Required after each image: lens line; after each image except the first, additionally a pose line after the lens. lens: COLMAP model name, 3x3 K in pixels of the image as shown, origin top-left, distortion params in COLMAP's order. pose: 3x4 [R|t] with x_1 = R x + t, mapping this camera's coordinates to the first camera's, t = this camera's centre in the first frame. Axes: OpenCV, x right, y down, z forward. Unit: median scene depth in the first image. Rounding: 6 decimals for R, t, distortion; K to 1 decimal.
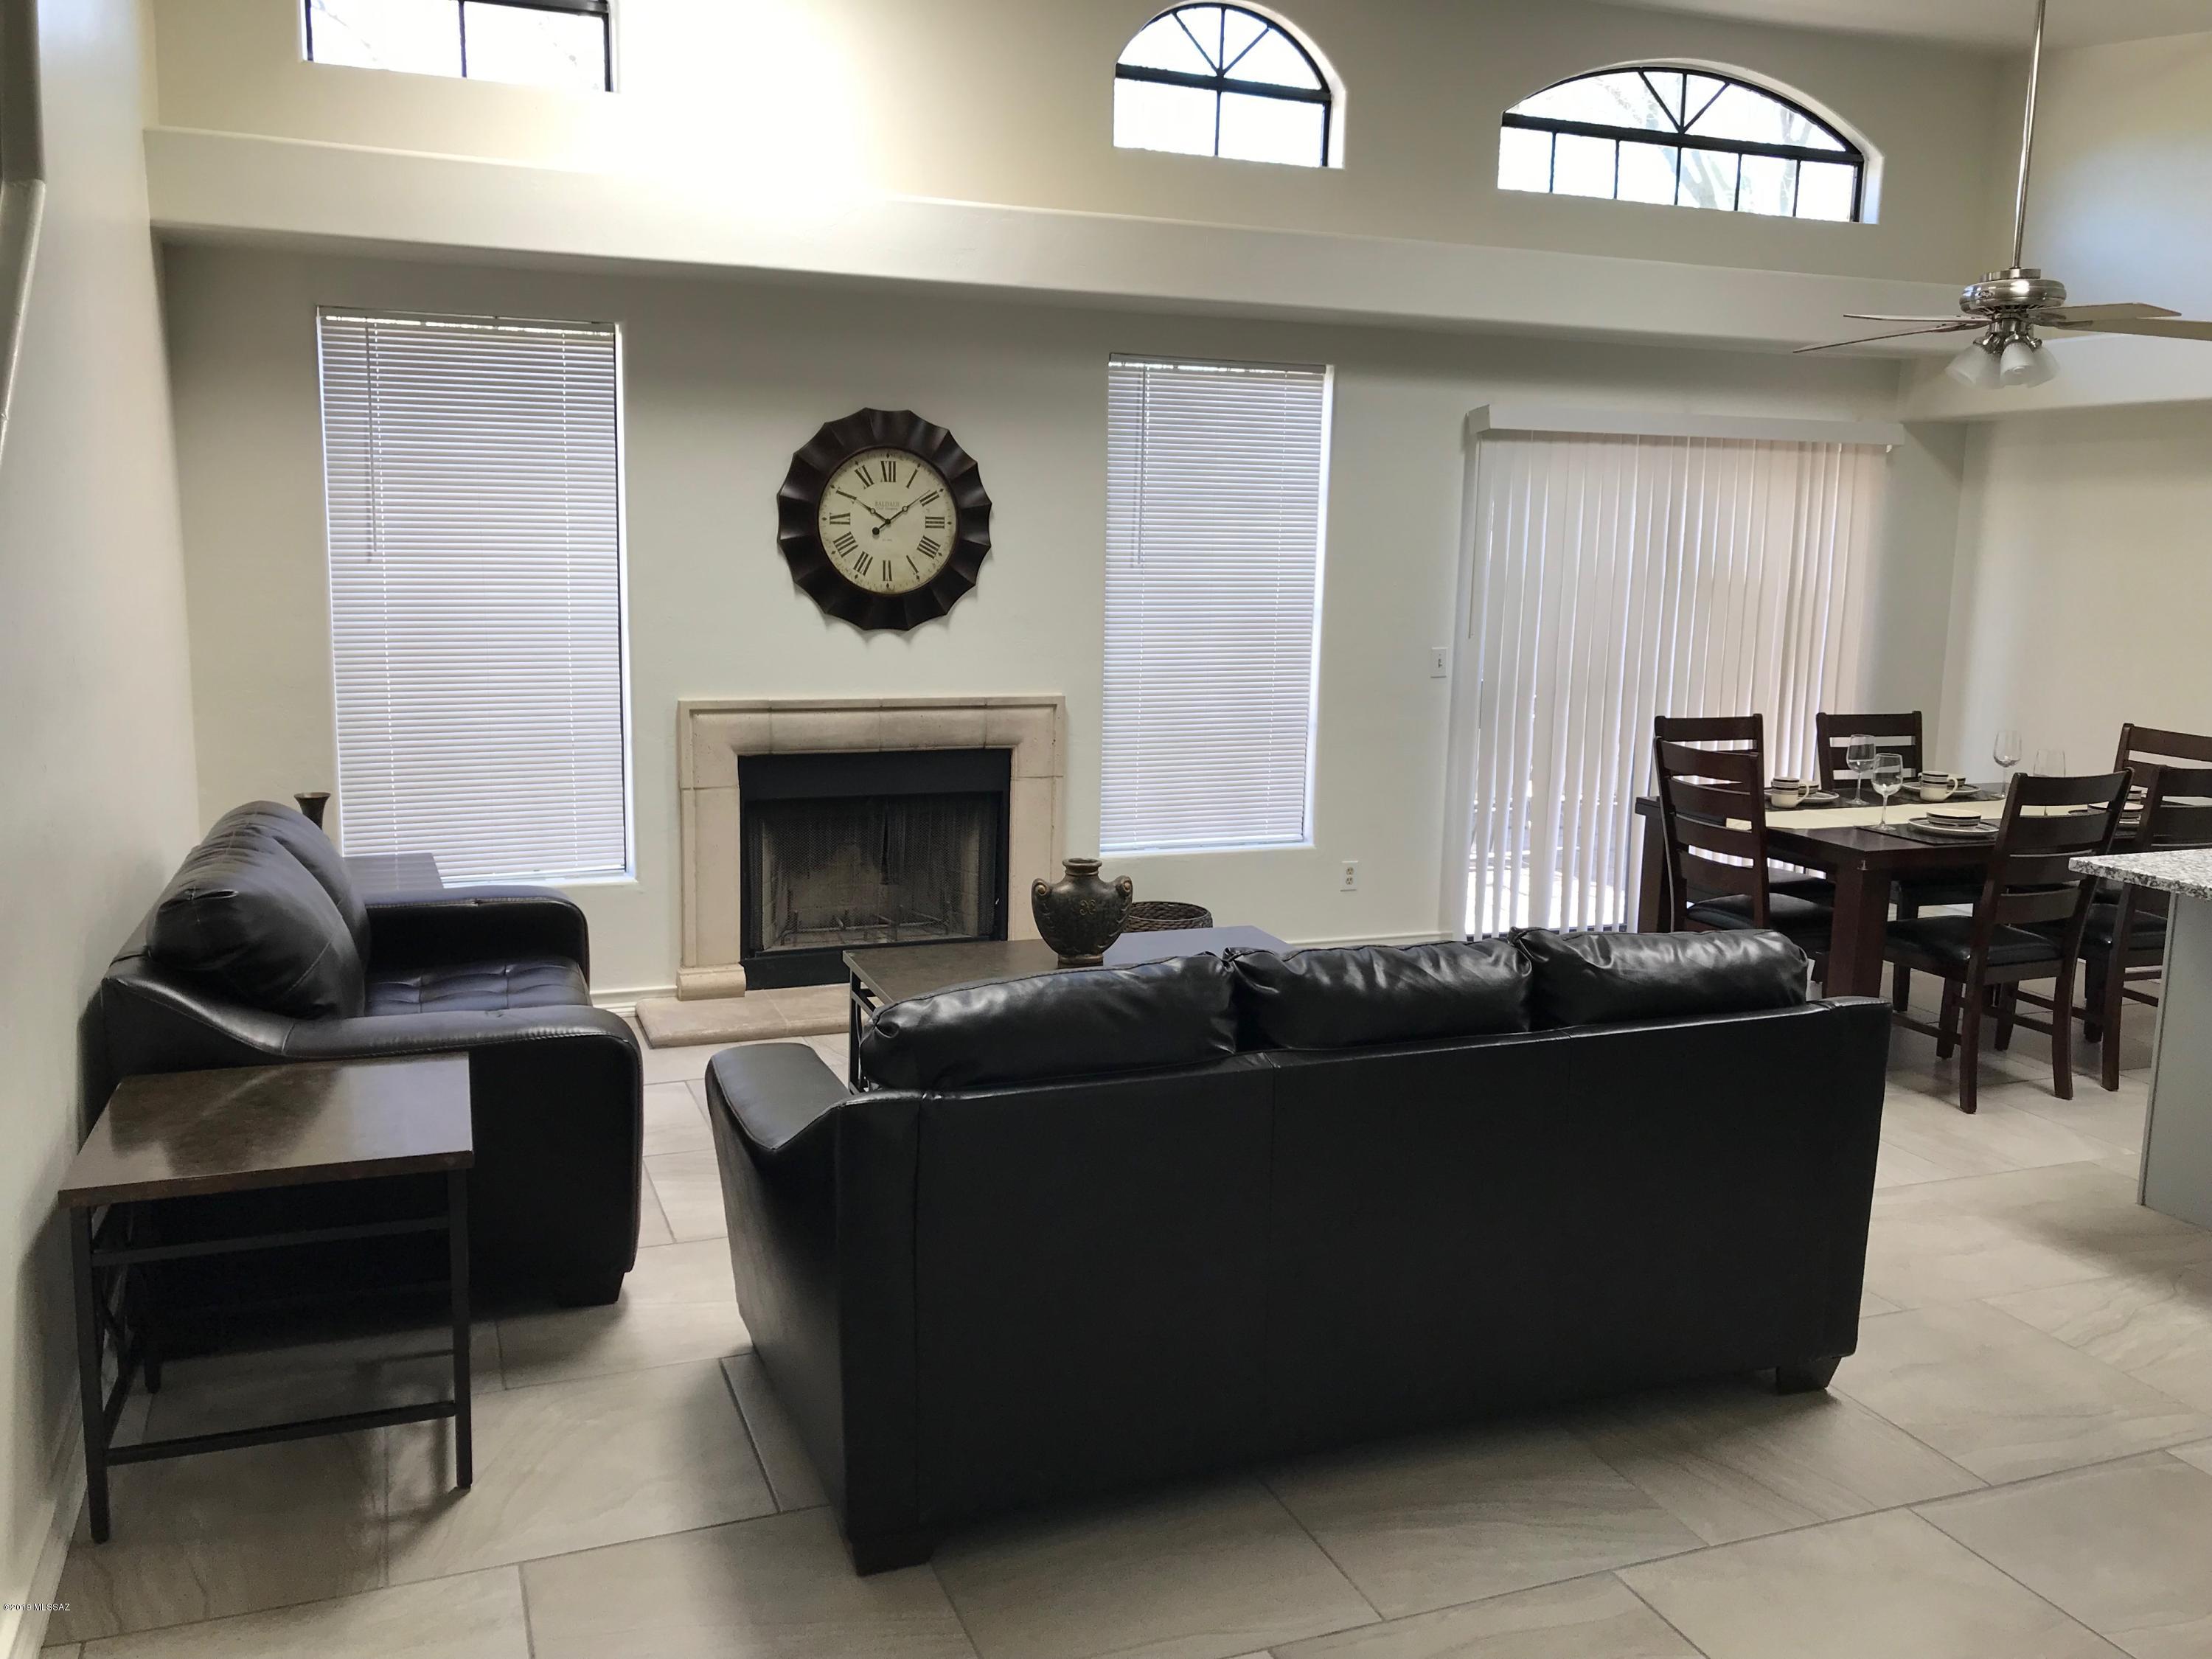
lens RADIAL K [[1782.7, 0, 1123.0], [0, 1782.7, 813.3], [0, 0, 1]] dist [0.036547, -0.053876]
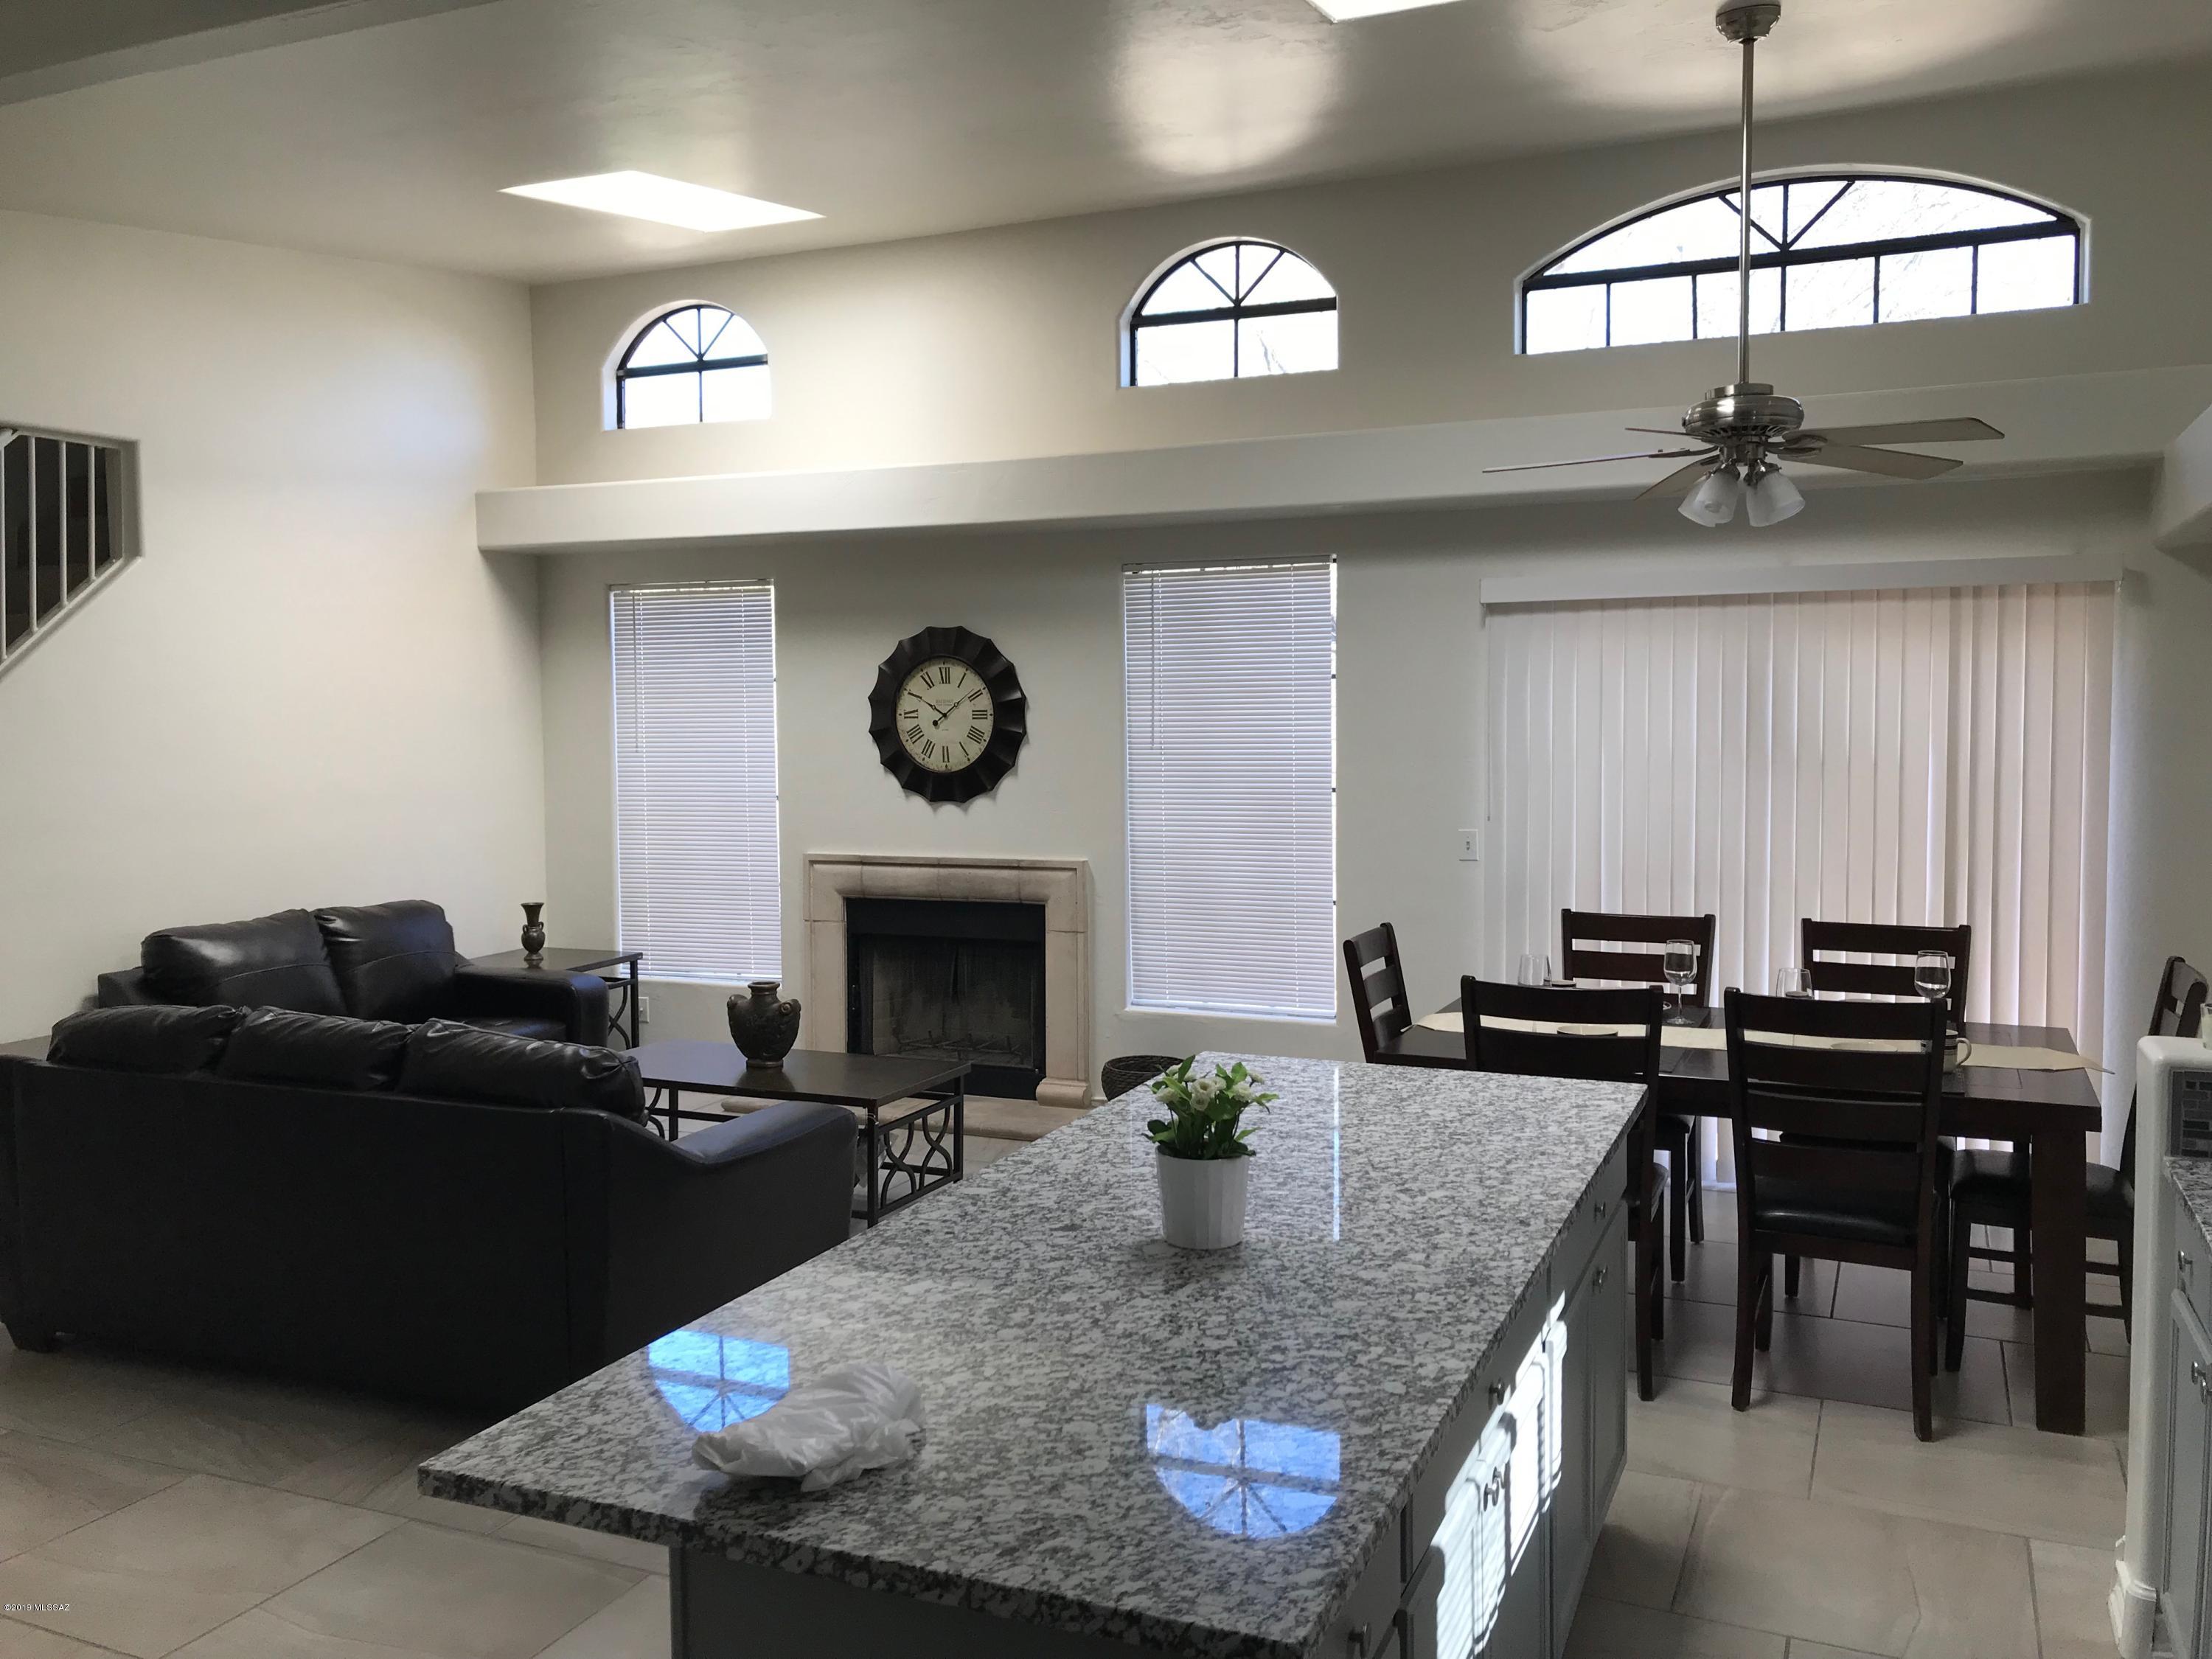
lens RADIAL K [[1782.7, 0, 1151.0], [0, 1782.7, 834.7], [0, 0, 1]] dist [0.036547, -0.053876]
pose [[0.711228, 0.024460, -0.702536, 0.823090], [-0.087946, 0.994639, -0.054404, -0.025688], [0.697439, 0.100479, 0.709566, 0.225940]]
